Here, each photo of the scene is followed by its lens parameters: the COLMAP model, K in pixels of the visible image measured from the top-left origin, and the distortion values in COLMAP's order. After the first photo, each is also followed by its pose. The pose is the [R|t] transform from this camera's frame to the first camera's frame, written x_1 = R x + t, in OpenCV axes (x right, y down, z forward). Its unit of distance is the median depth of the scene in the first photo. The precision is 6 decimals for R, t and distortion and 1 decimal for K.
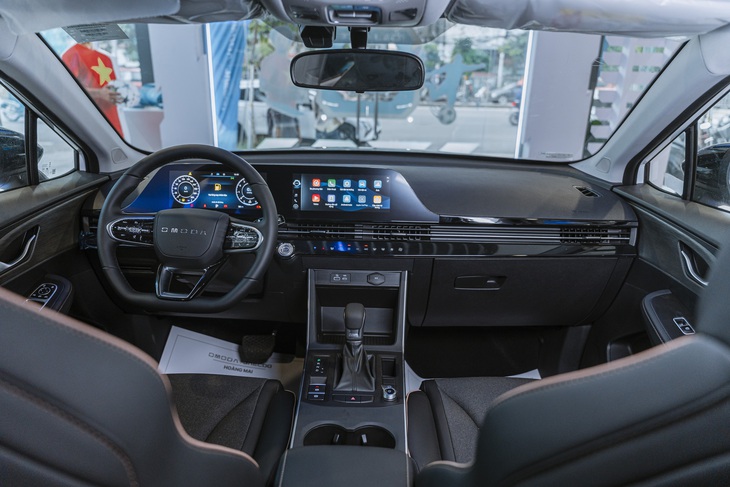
lens RADIAL K [[496.1, 0, 365.6], [0, 496.1, 240.1], [0, 0, 1]] dist [-0.048354, 0.000851]
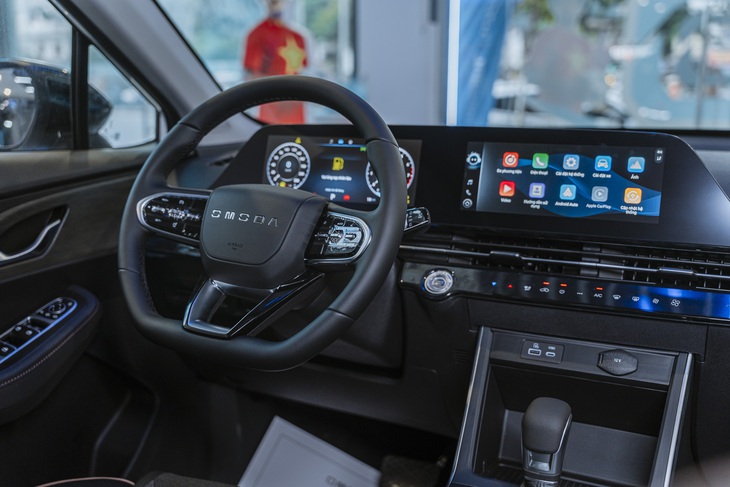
lens RADIAL K [[780.6, 0, 363.6], [0, 780.6, 245.0], [0, 0, 1]] dist [-0.018256, 0.000000]
pose [[0.897696, 0.057209, -0.436885, 0.124030], [-0.119359, 0.986035, -0.116136, 0.085097], [0.424140, 0.156401, 0.891989, 0.227613]]
